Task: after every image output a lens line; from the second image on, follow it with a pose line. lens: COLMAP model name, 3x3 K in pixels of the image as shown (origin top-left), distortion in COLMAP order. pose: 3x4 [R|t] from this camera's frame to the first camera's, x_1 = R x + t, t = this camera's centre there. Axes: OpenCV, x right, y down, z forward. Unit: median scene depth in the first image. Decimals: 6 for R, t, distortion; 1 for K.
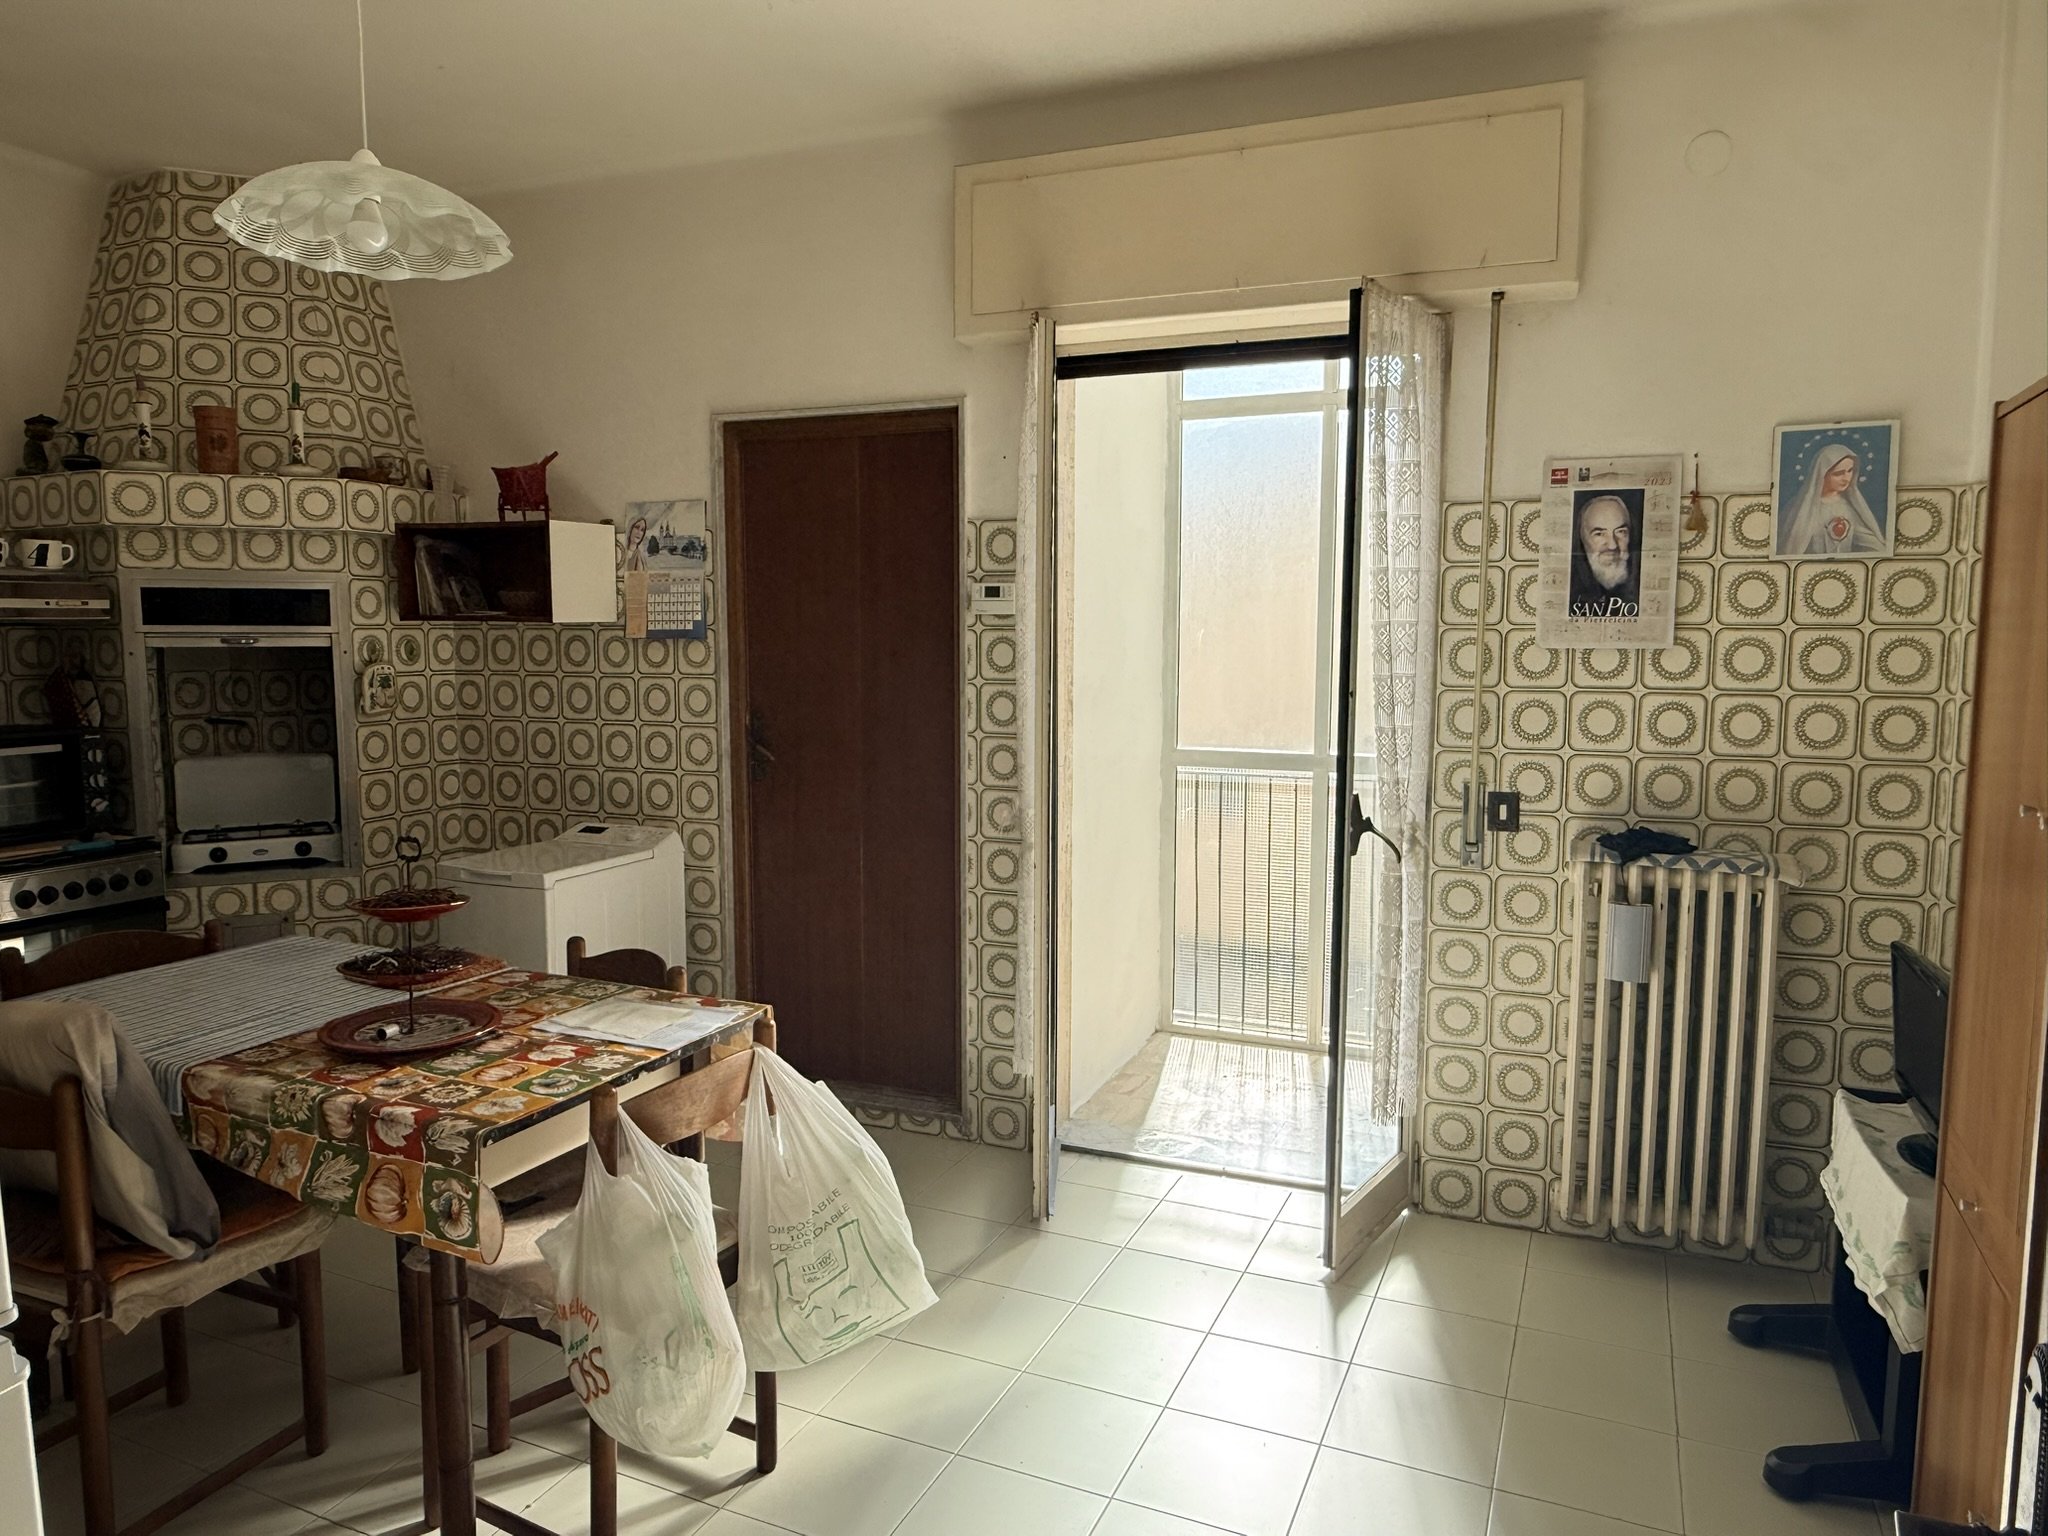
lens RADIAL K [[1313.7, 0, 1035.5], [0, 1313.7, 771.2], [0, 0, 1]] dist [-0.005615, 0.002061]
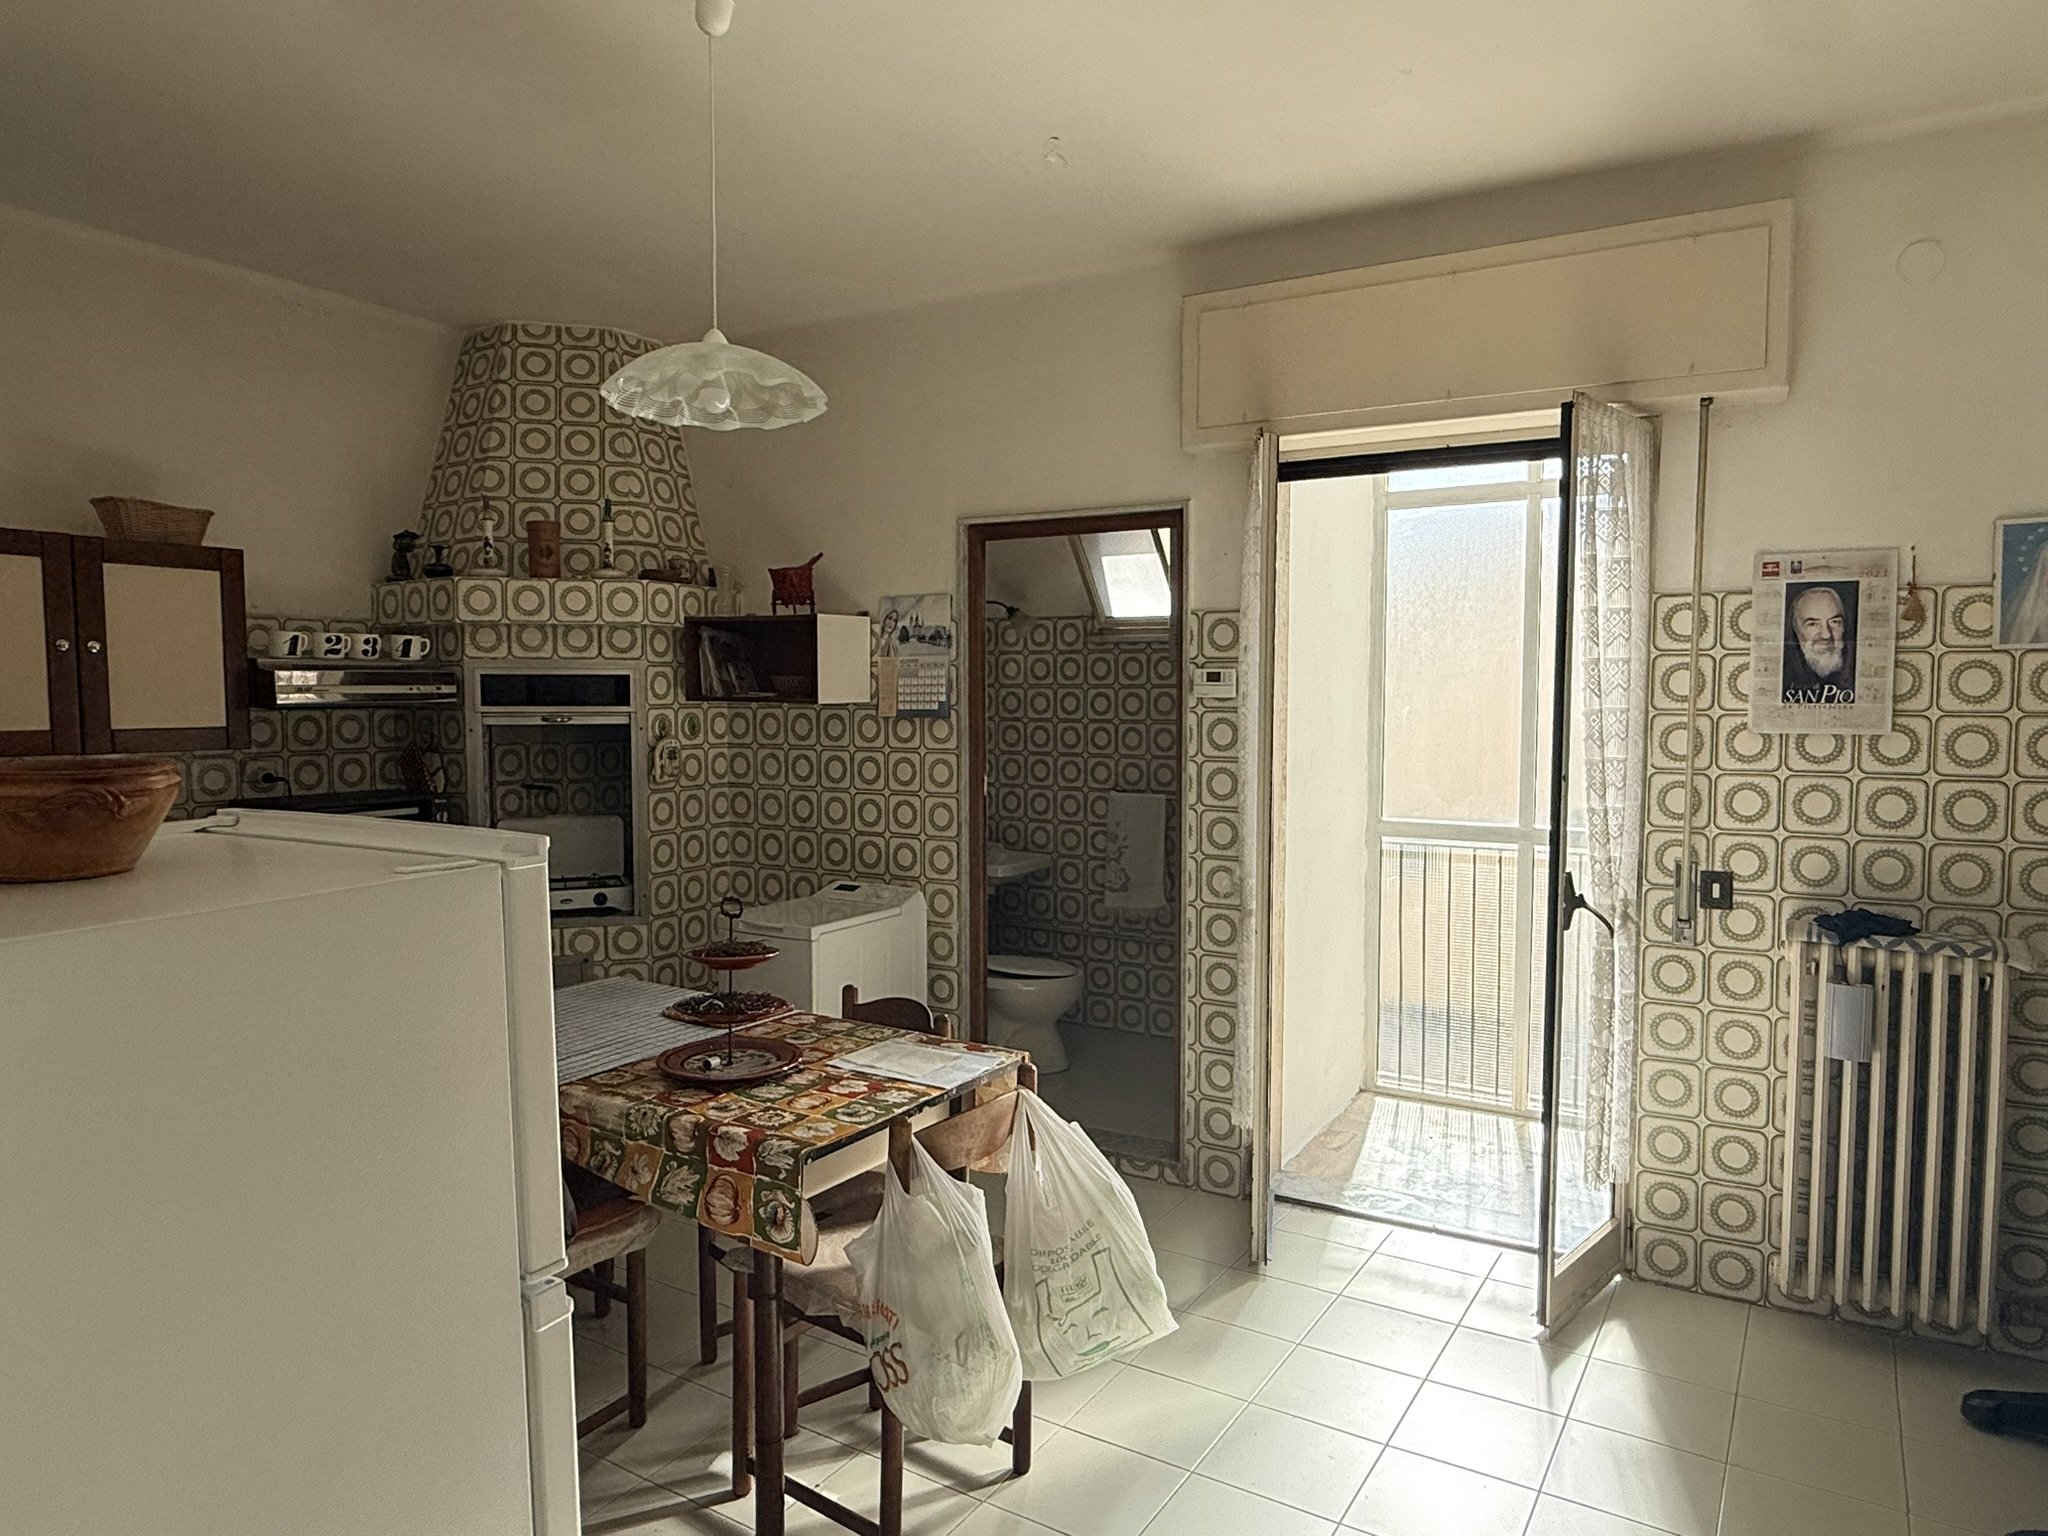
lens RADIAL K [[1313.7, 0, 1010.4], [0, 1313.7, 764.8], [0, 0, 1]] dist [-0.005615, 0.002061]
pose [[0.989725, 0.006500, -0.142833, -0.047297], [-0.012601, 0.999044, -0.041849, -0.017492], [0.142425, 0.043219, 0.988862, -0.106149]]
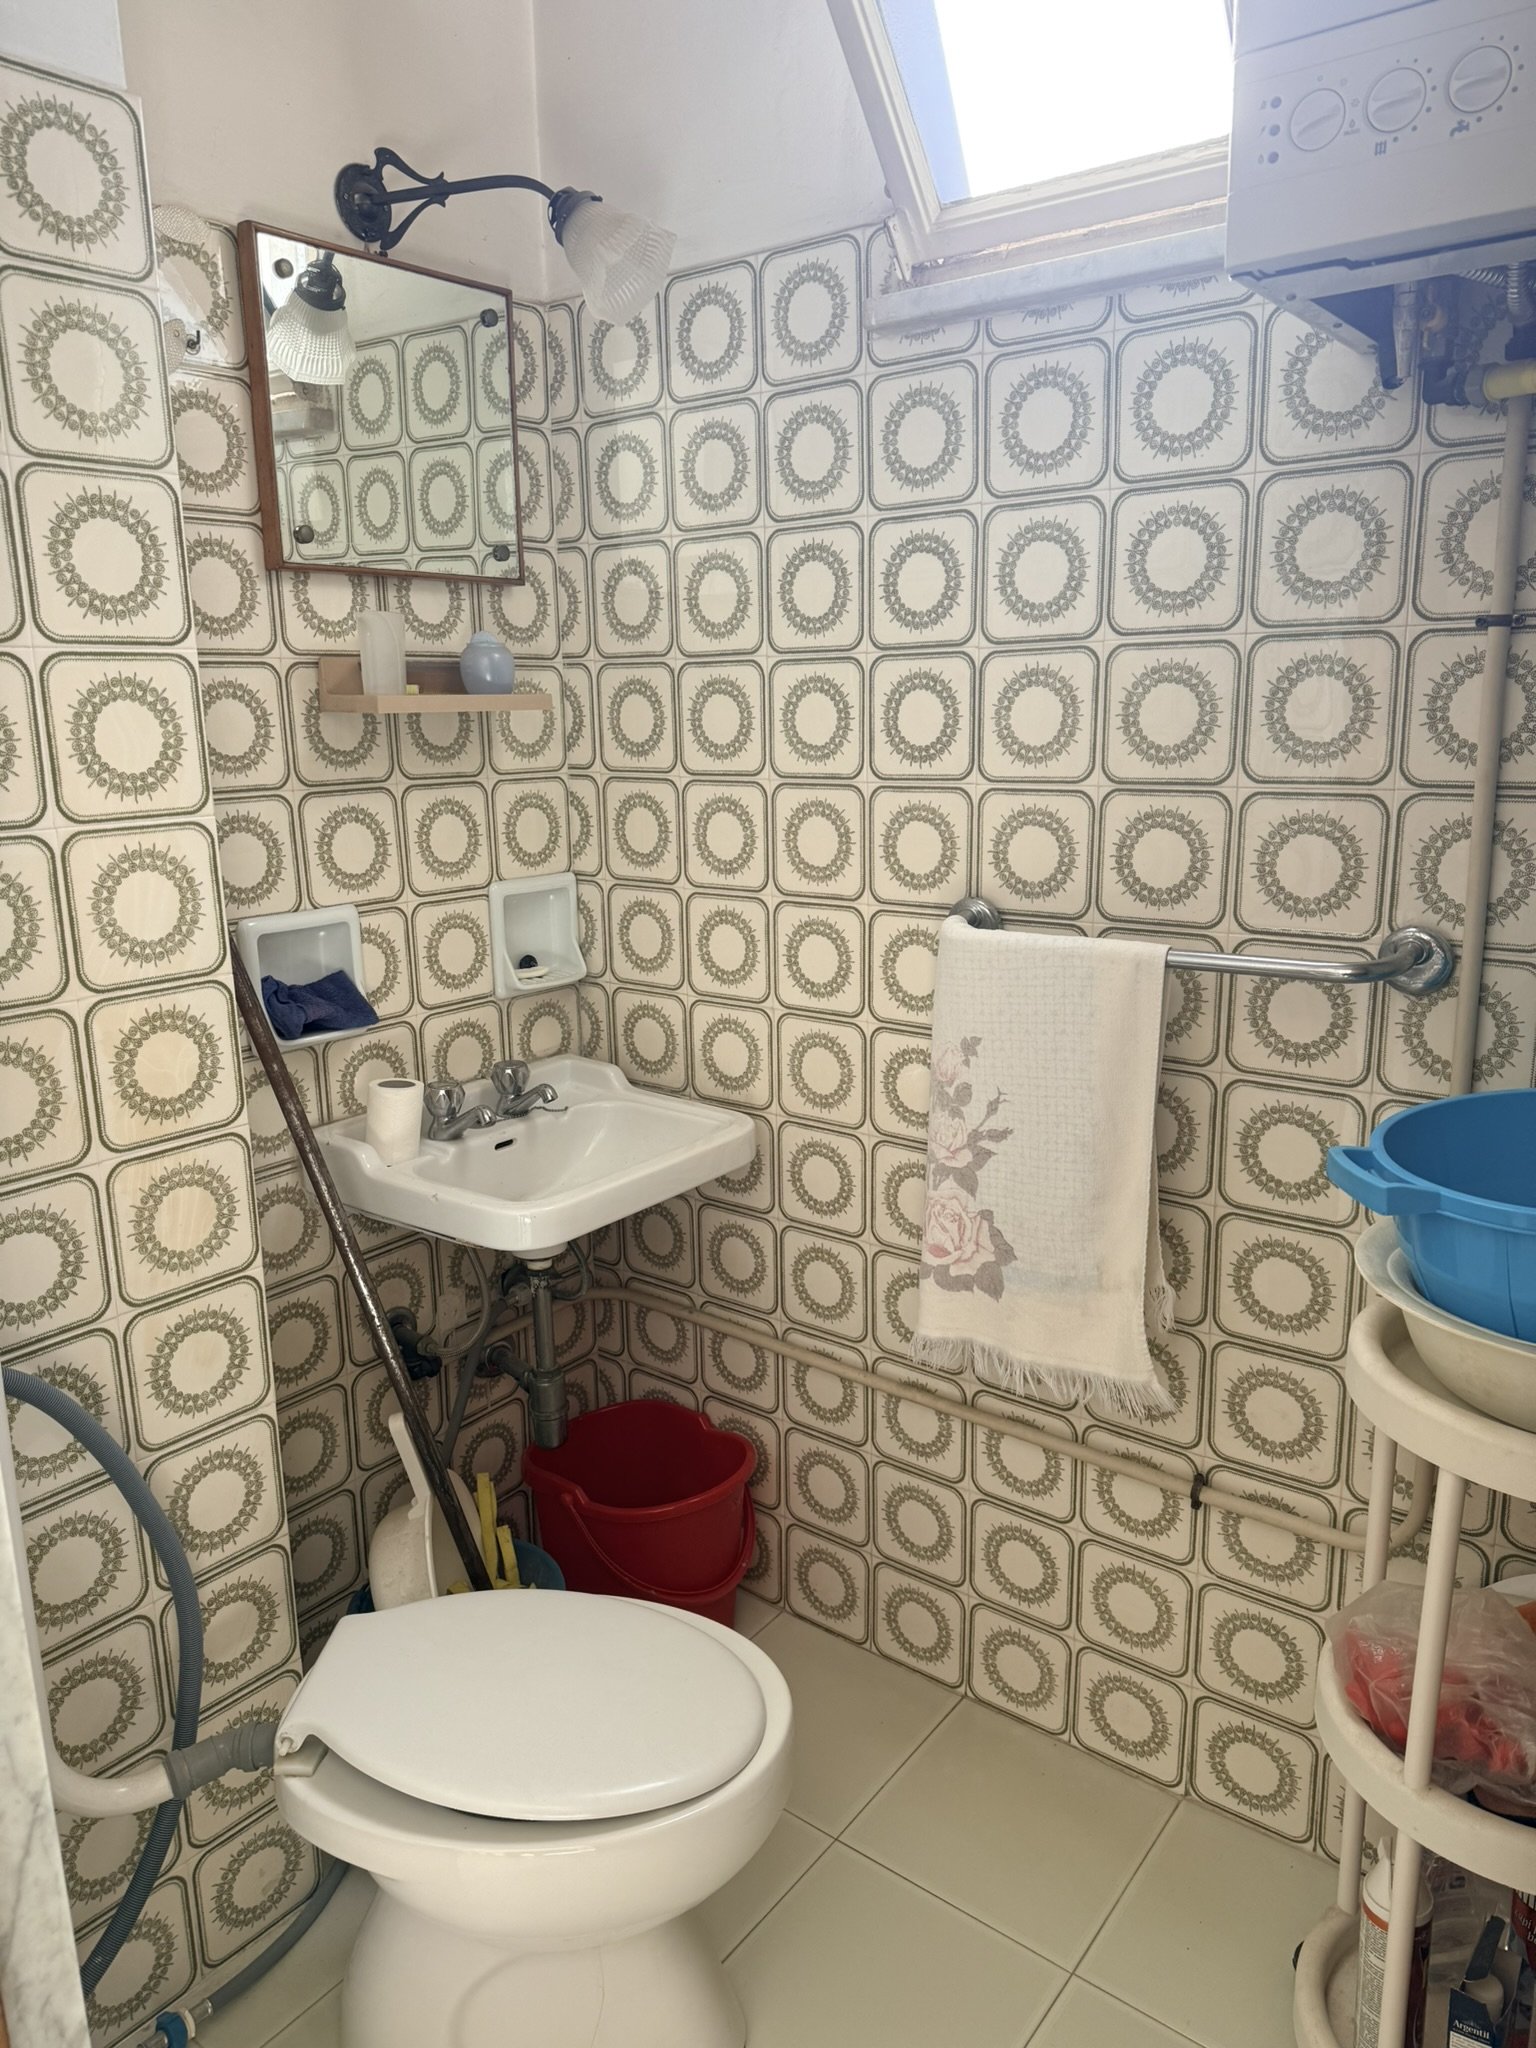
lens RADIAL K [[1455.7, 0, 767.1], [0, 1455.7, 1026.7], [0, 0, 1]] dist [0.031667, -0.012545]
pose [[0.964470, 0.043407, -0.260603, -0.077206], [-0.013415, 0.993185, 0.115778, -0.058661], [0.263852, -0.108168, 0.958479, 0.742965]]
